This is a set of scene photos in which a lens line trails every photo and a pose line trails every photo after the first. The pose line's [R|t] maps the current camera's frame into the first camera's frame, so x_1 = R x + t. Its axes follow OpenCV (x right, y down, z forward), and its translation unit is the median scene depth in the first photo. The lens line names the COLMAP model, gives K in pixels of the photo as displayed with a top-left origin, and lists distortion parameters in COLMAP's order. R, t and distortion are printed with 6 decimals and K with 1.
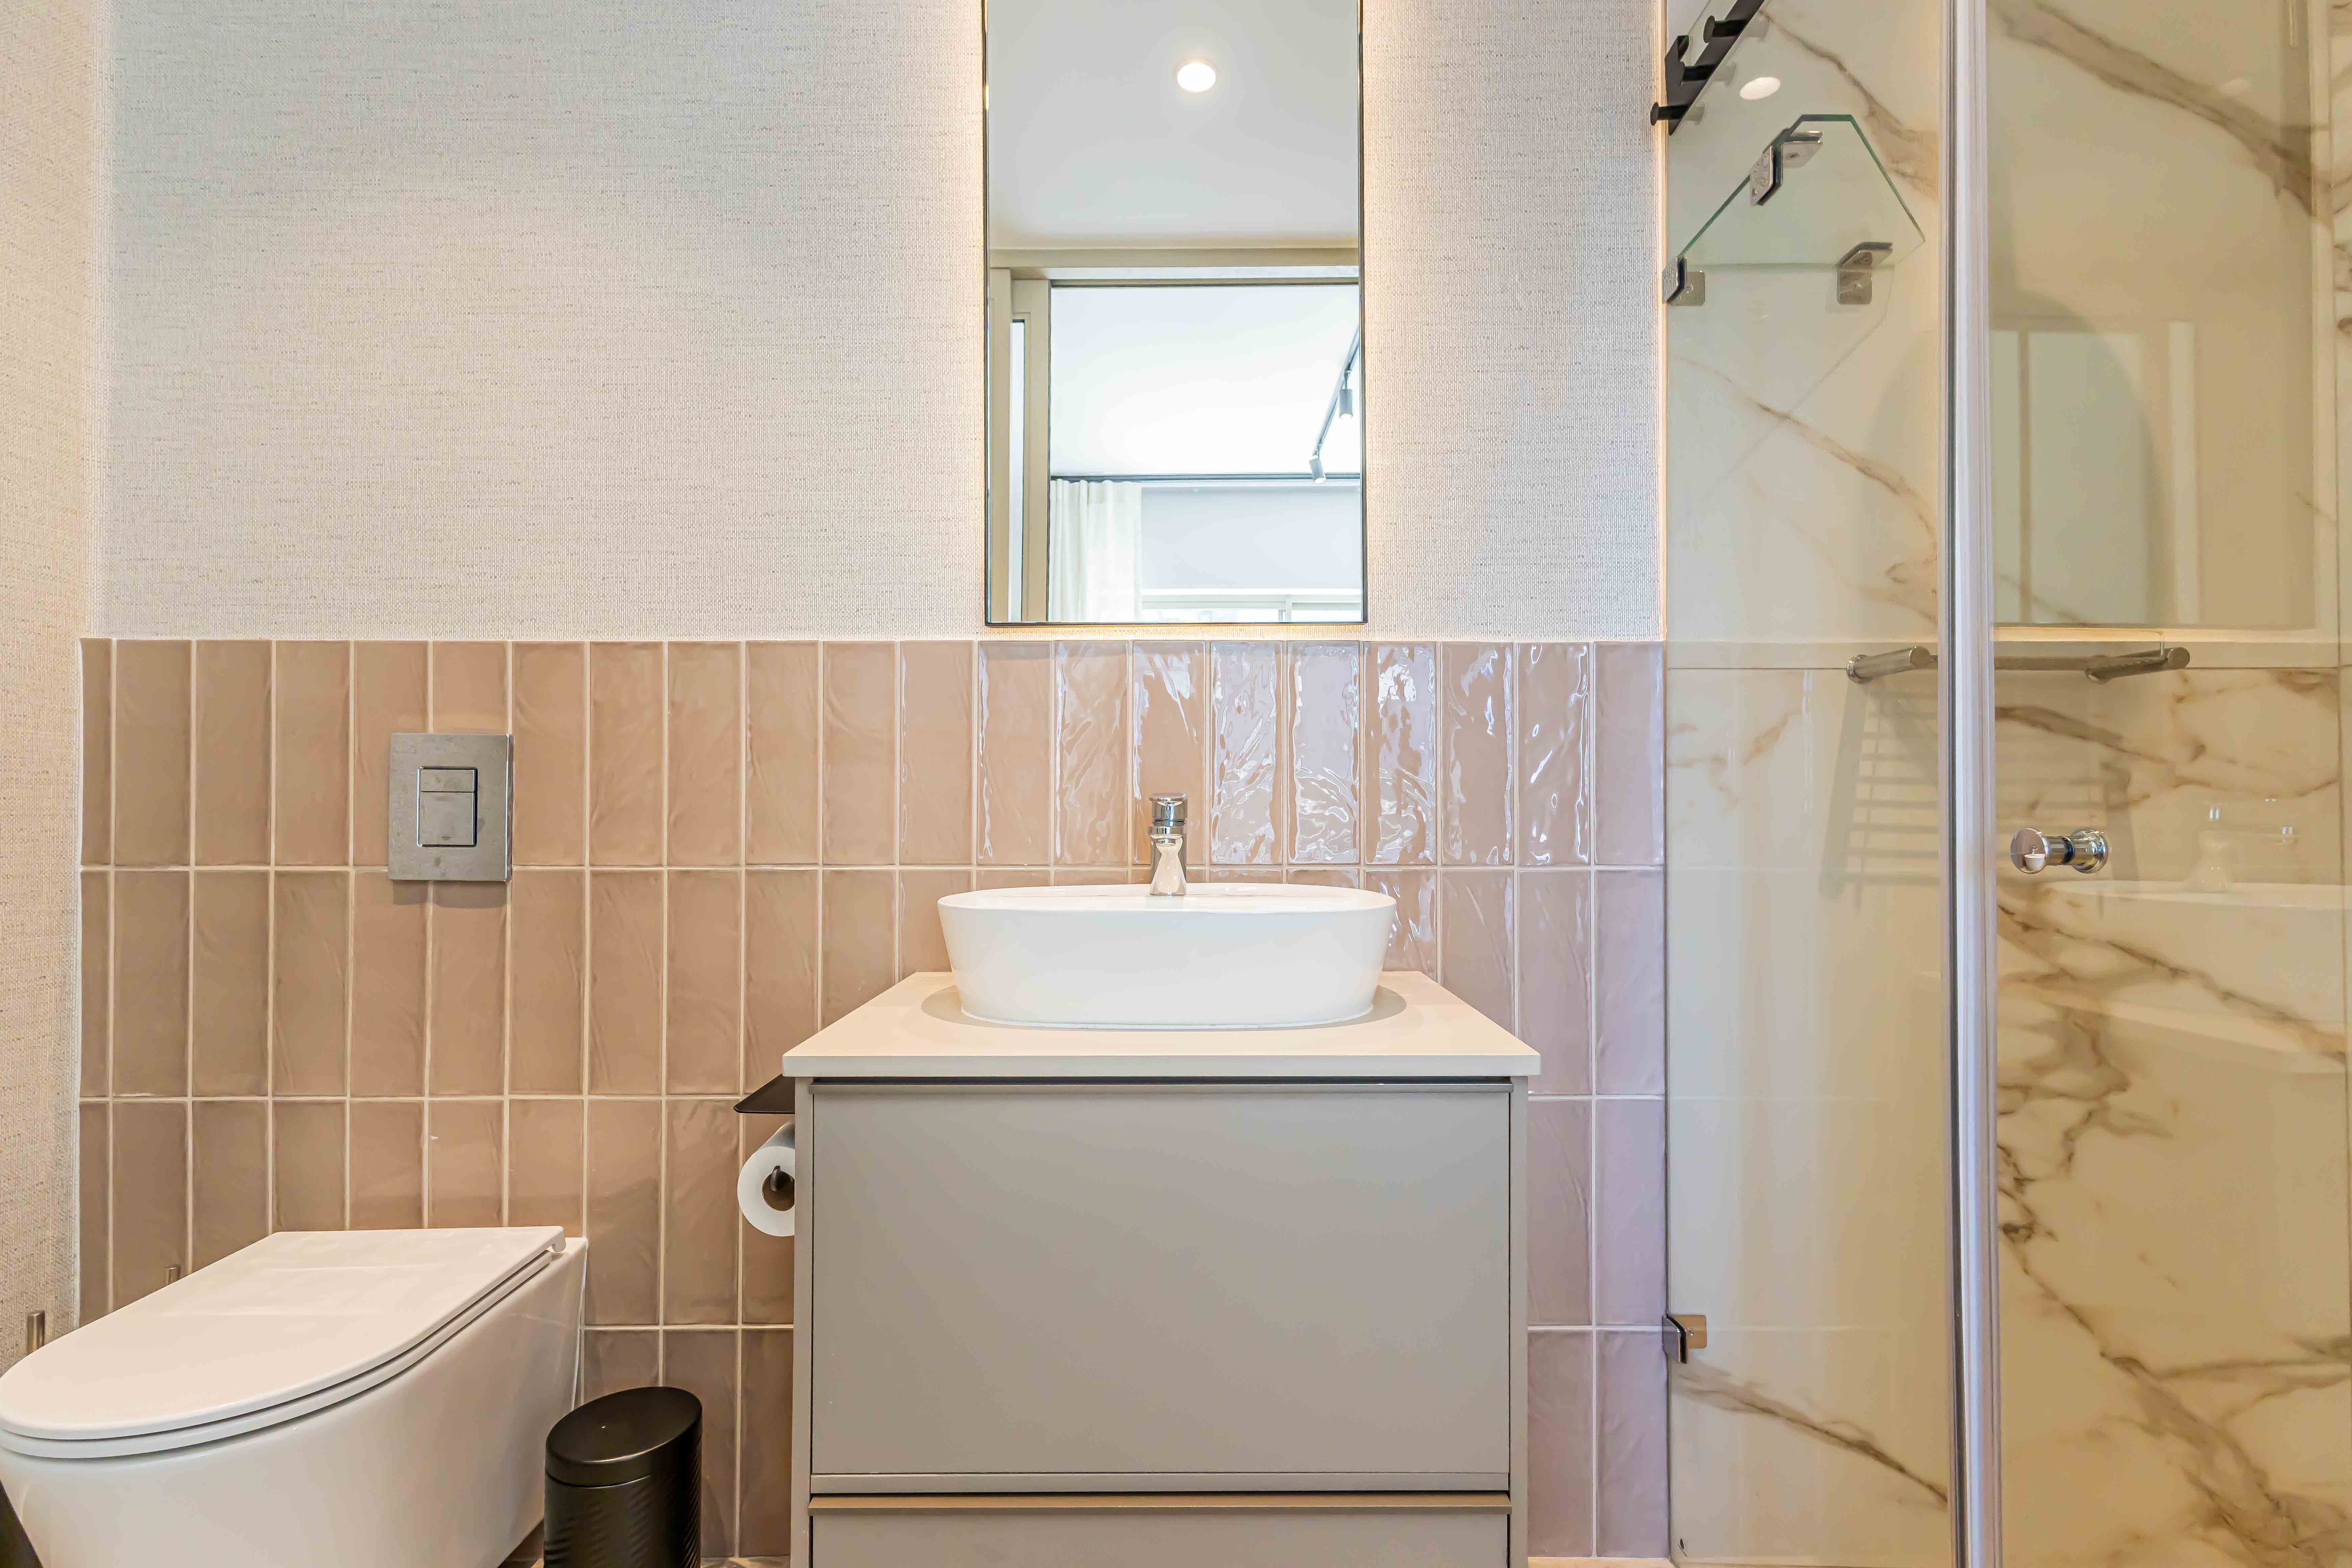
lens RADIAL K [[1109.8, 0, 1167.3], [0, 1109.8, 800.7], [0, 0, 1]] dist [0.003319, -0.000155]
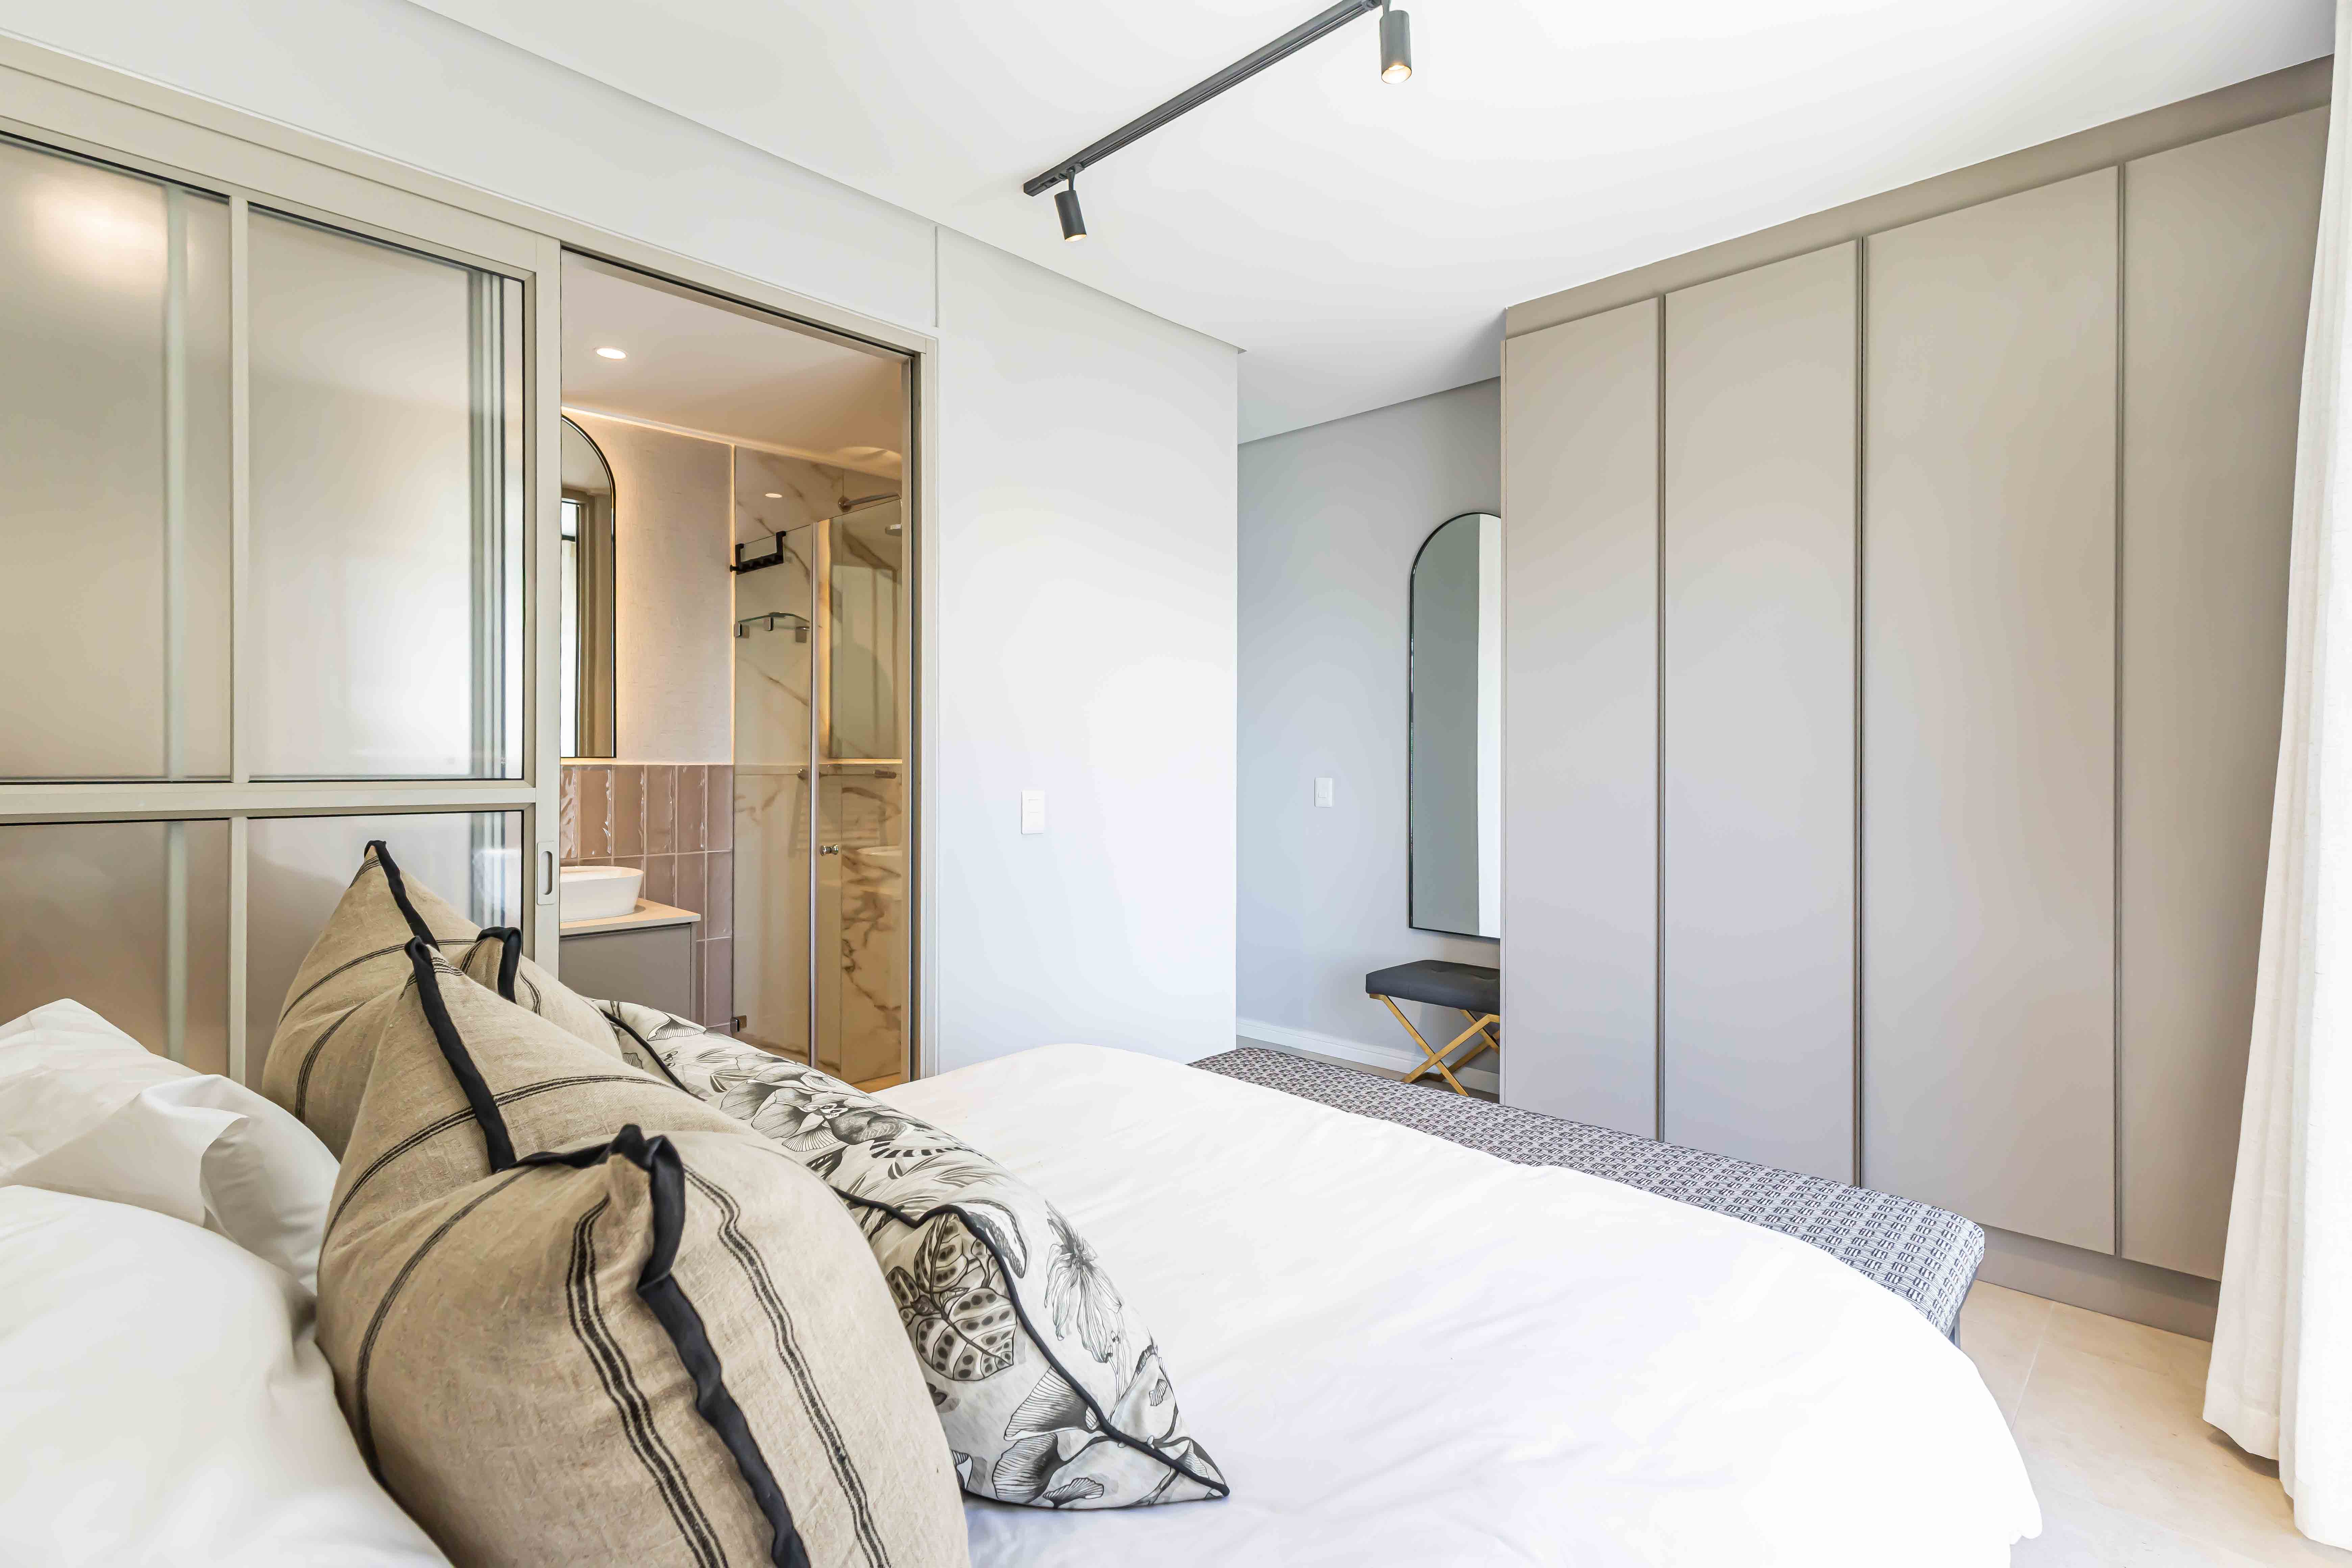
lens RADIAL K [[1109.8, 0, 1160.0], [0, 1109.8, 766.7], [0, 0, 1]] dist [0.003319, -0.000155]
pose [[0.693039, -0.005251, 0.720881, -0.761144], [-0.016973, 0.999577, 0.023599, -0.221887], [-0.720700, -0.028591, 0.692657, -1.576375]]
